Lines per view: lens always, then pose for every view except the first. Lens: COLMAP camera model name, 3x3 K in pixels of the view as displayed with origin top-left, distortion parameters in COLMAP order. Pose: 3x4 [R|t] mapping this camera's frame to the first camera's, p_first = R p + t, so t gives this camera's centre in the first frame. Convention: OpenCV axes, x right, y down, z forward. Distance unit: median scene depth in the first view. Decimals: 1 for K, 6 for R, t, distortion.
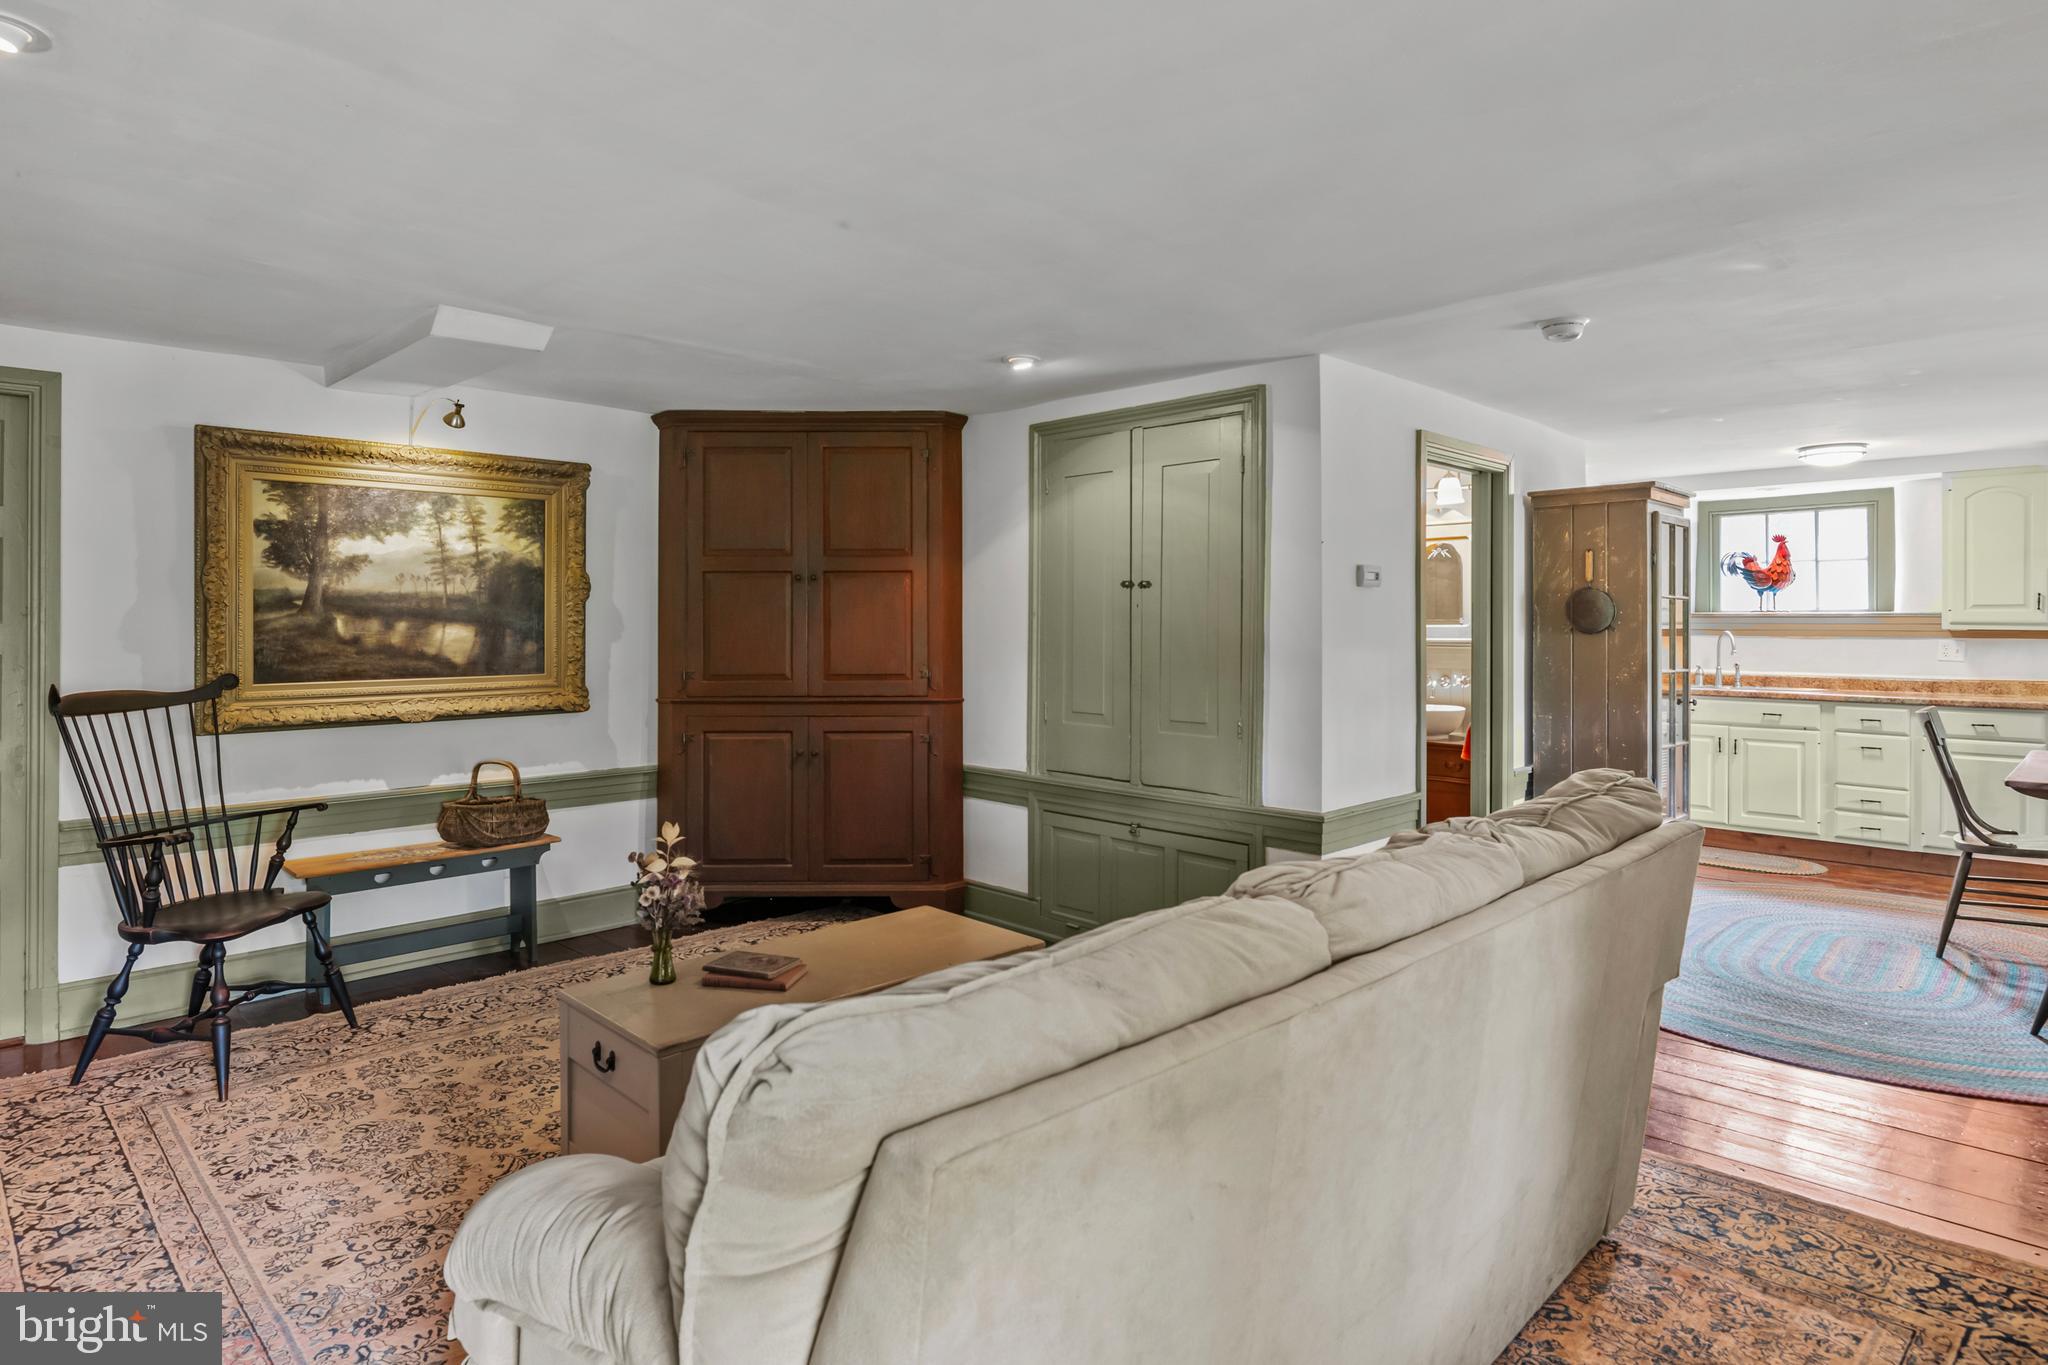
lens RADIAL K [[1084.1, 0, 1001.7], [0, 1084.1, 620.5], [0, 0, 1]] dist [0.007531, -0.008070]
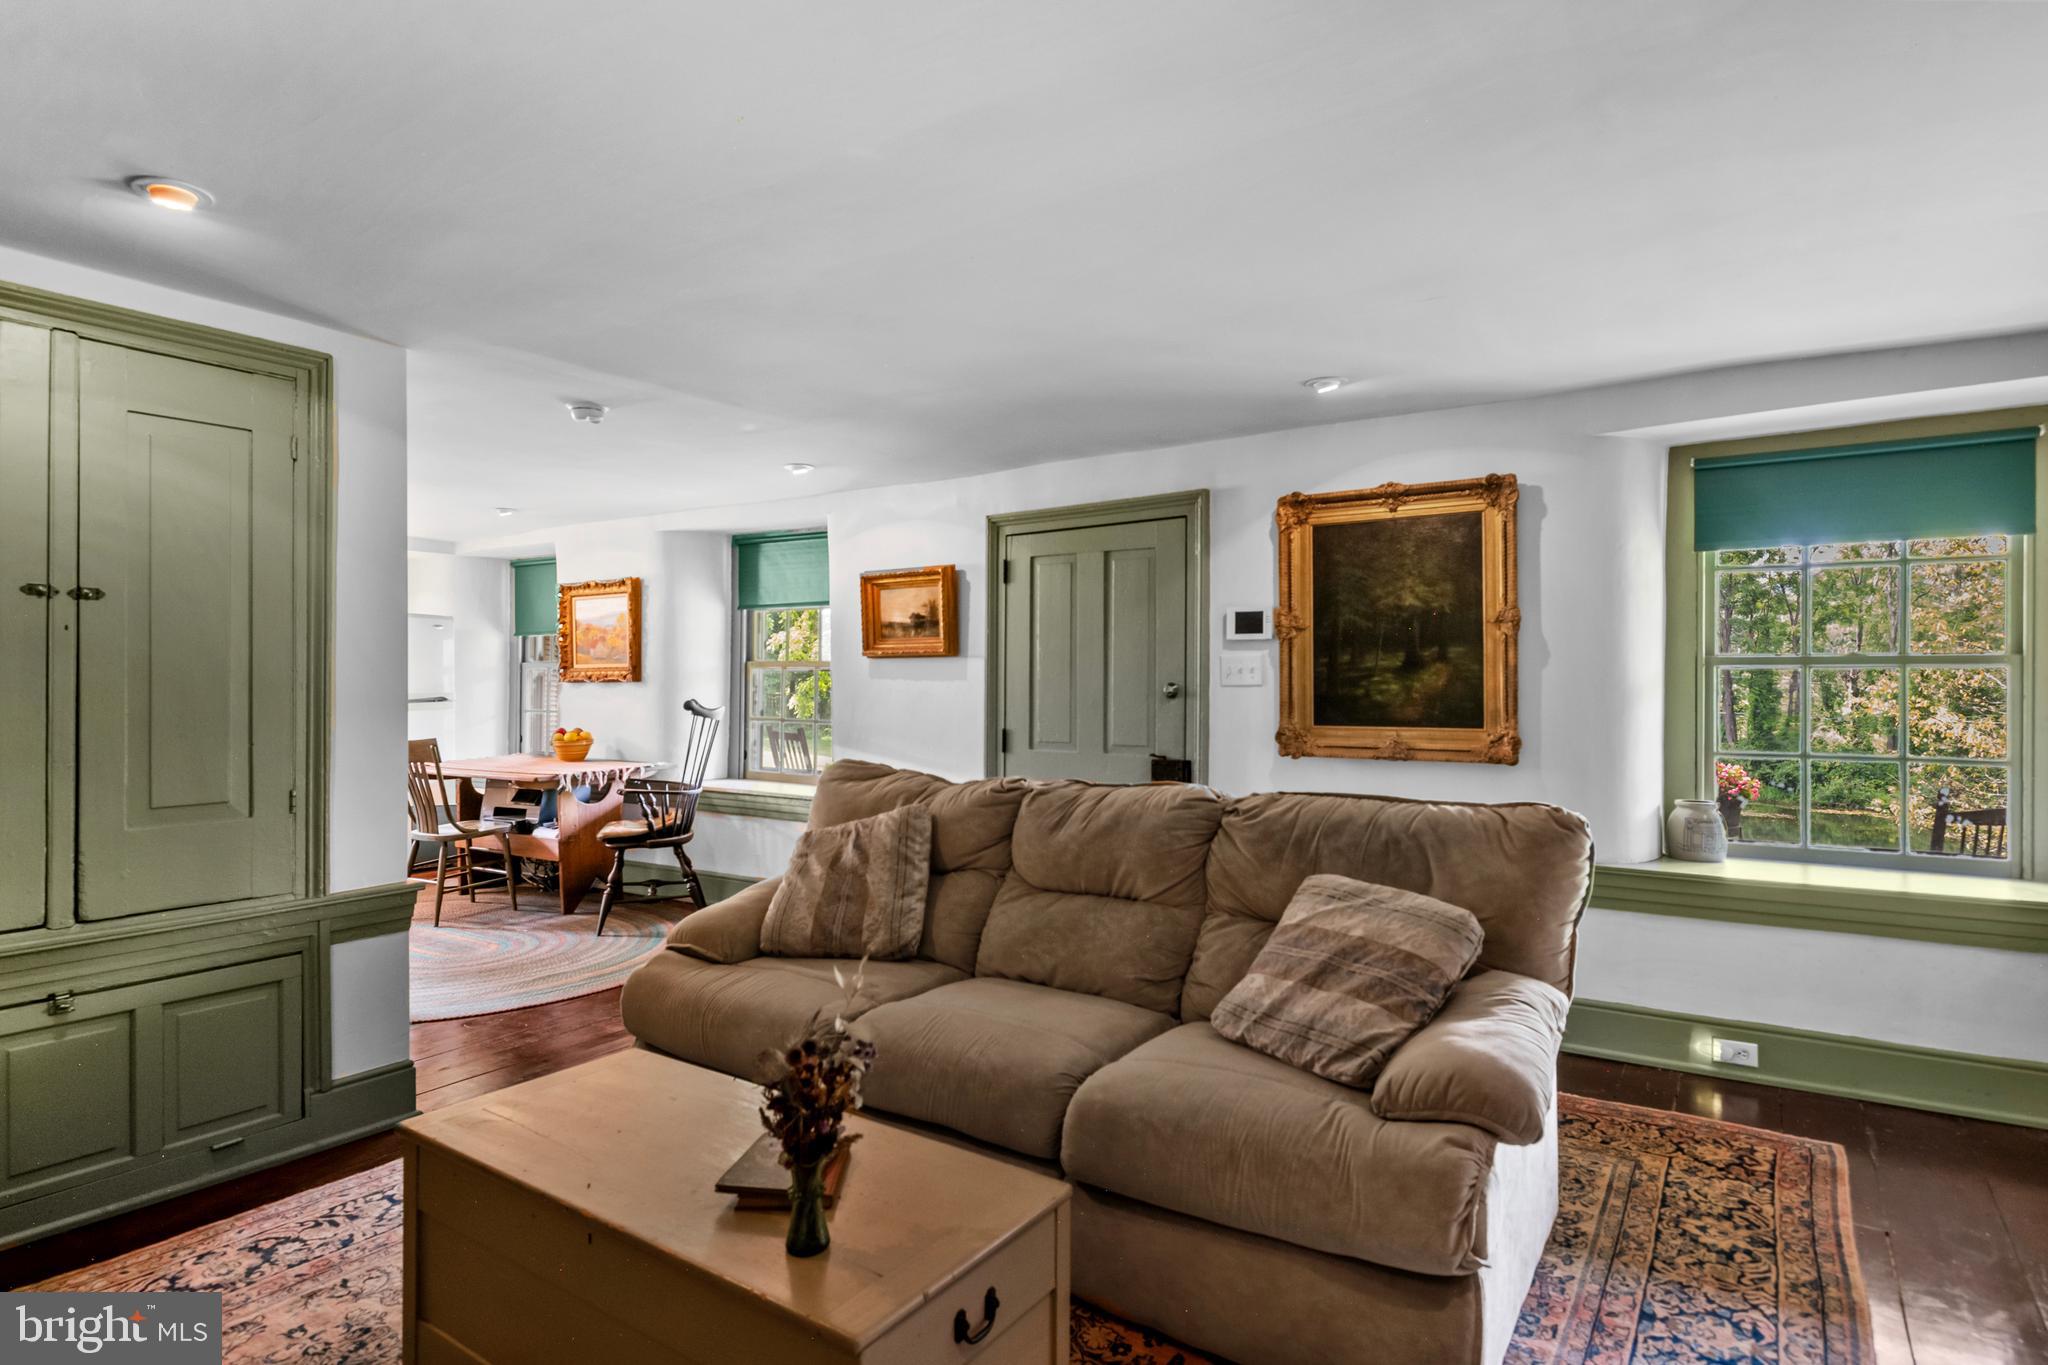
lens RADIAL K [[1084.1, 0, 1030.6], [0, 1084.1, 678.7], [0, 0, 1]] dist [0.007531, -0.008070]
pose [[-0.193386, -0.005758, 0.981106, -0.765387], [-0.006355, 0.999969, 0.004616, 0.011533], [-0.981102, -0.005343, -0.193417, 0.809359]]
